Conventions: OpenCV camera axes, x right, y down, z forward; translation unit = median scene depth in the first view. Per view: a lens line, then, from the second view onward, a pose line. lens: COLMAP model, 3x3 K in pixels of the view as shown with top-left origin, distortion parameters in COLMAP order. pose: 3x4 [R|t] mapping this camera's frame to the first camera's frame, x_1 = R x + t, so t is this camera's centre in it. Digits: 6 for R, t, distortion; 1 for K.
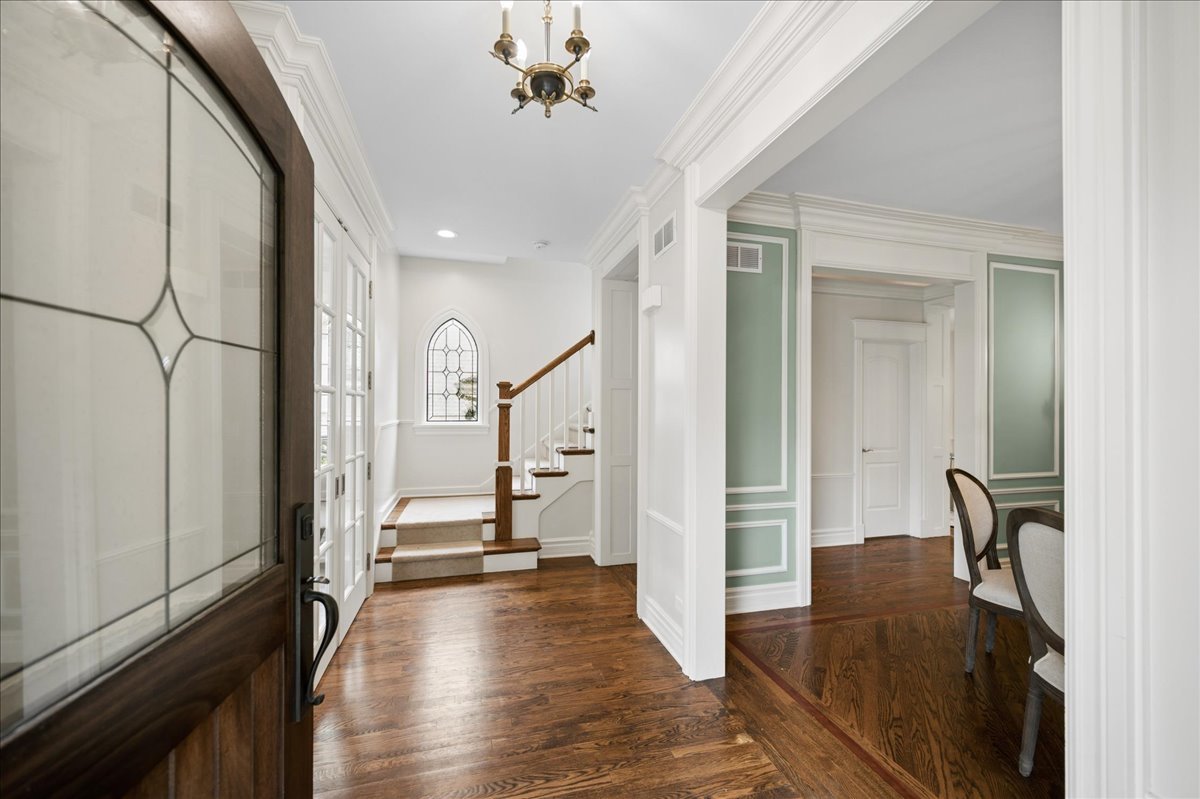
lens RADIAL K [[474.4, 0, 599.0], [0, 474.4, 402.1], [0, 0, 1]] dist [-0.000543, -0.000407]
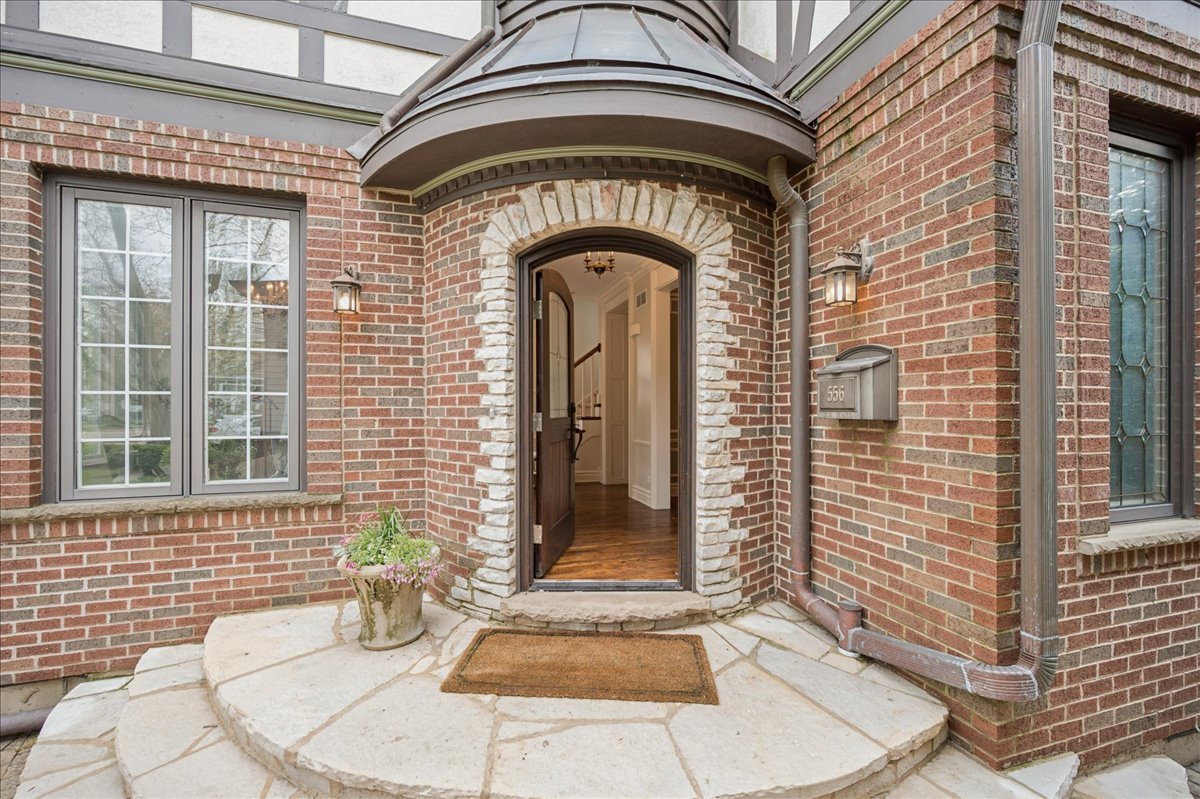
lens RADIAL K [[474.4, 0, 596.8], [0, 474.4, 402.2], [0, 0, 1]] dist [-0.000543, -0.000407]
pose [[0.999677, -0.004475, 0.025022, -0.121397], [0.004500, 0.999989, -0.000910, 0.096456], [-0.025017, 0.001023, 0.999686, -1.180548]]
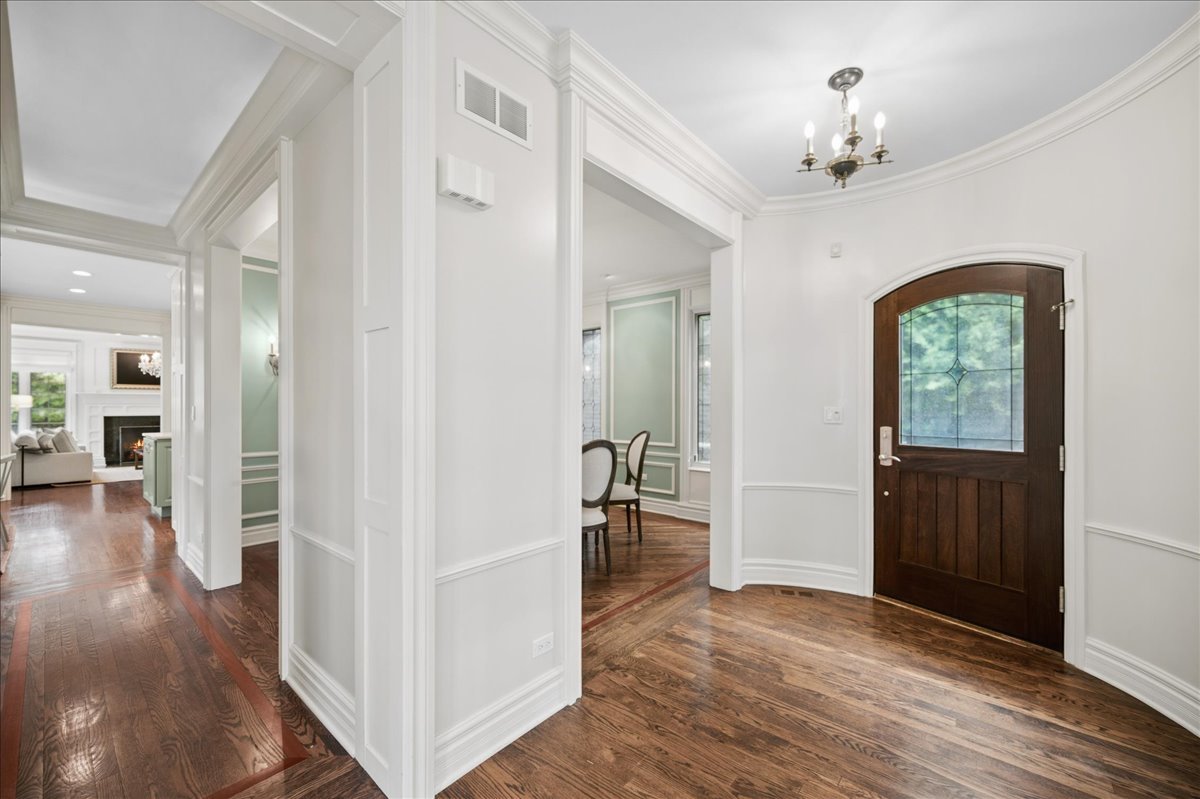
lens RADIAL K [[474.4, 0, 600.0], [0, 474.4, 406.6], [0, 0, 1]] dist [-0.000543, -0.000407]
pose [[-0.556782, -0.005992, 0.830637, -0.539385], [-0.005928, 0.999977, 0.003240, 0.047951], [-0.830637, -0.003120, -0.556805, 1.440207]]
